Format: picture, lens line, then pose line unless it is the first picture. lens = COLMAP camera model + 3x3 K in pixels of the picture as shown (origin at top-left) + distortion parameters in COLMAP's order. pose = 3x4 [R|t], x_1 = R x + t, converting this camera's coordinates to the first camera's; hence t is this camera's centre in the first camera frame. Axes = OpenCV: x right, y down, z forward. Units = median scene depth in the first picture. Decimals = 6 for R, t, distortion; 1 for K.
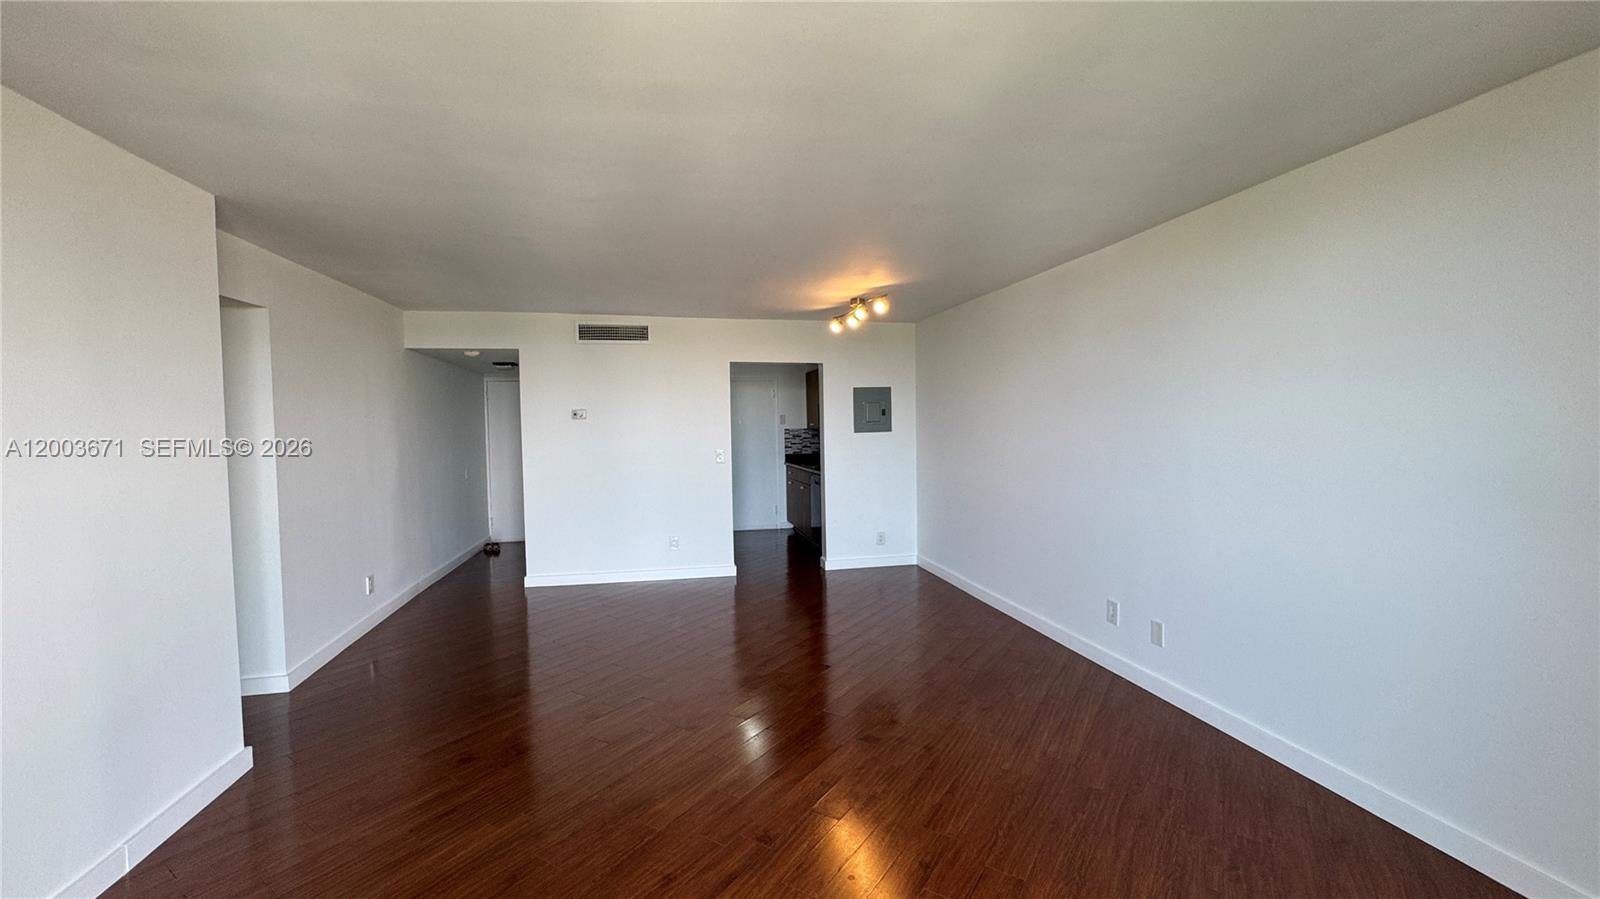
lens RADIAL K [[645.9, 0, 796.8], [0, 645.9, 447.6], [0, 0, 1]] dist [-0.001748, 0.000010]
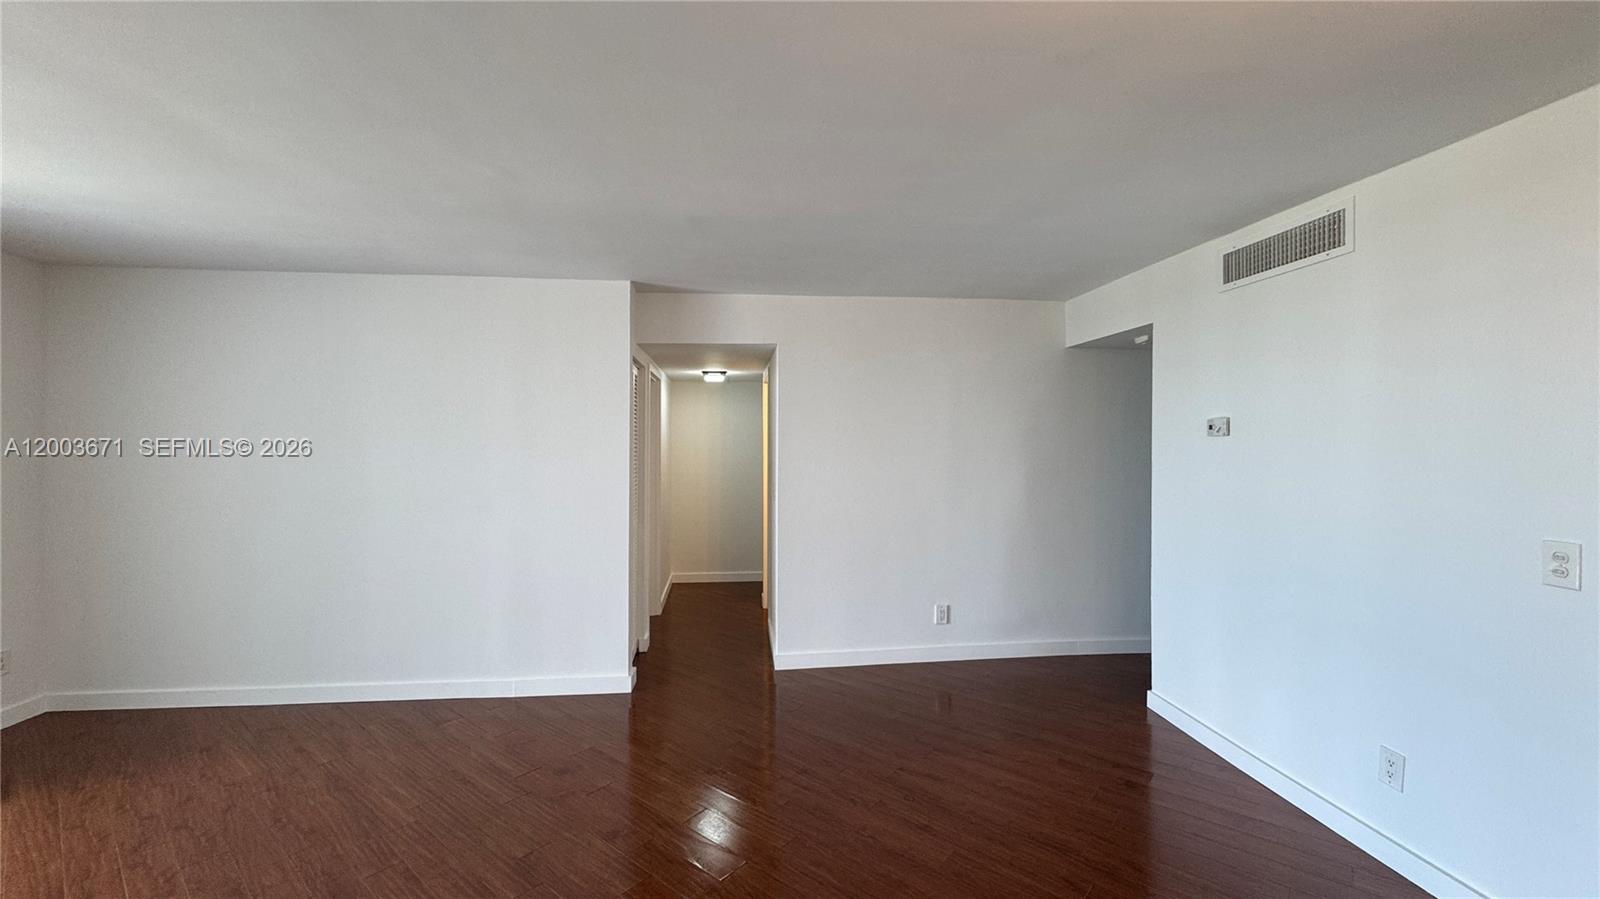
lens RADIAL K [[645.9, 0, 797.3], [0, 645.9, 443.4], [0, 0, 1]] dist [-0.001748, 0.000010]
pose [[-0.112163, 0.021996, -0.993446, 0.214888], [-0.040305, 0.998832, 0.026665, -0.037164], [0.992872, 0.043032, -0.111145, 0.695319]]
